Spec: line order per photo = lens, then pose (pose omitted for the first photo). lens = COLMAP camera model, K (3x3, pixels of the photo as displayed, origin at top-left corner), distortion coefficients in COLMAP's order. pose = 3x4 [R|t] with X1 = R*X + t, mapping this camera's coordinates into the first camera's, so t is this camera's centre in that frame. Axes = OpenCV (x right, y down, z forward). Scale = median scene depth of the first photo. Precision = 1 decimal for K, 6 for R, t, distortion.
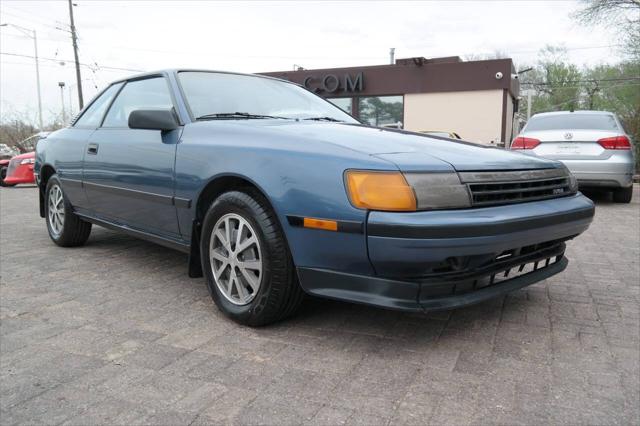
lens RADIAL K [[514.9, 0, 320.0], [0, 514.9, 213.0], [0, 0, 1]] dist [0.011877, 0.002322]
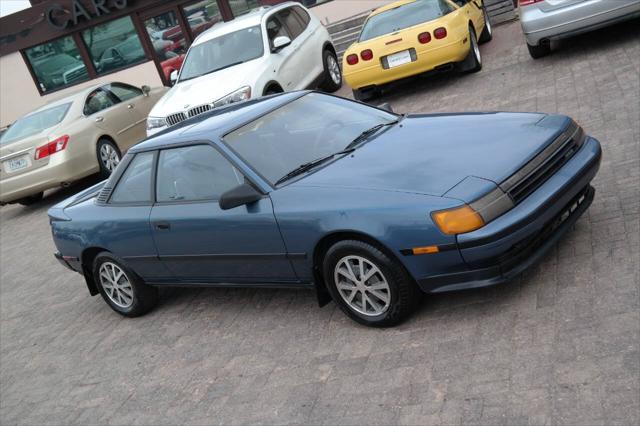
lens RADIAL K [[858.9, 0, 320.0], [0, 858.9, 213.0], [0, 0, 1]] dist [-0.003033, 0.392618]
pose [[0.937390, -0.346488, 0.035306, -0.283423], [0.337618, 0.928899, 0.152187, -0.471691], [-0.085527, -0.130739, 0.987721, -1.204820]]
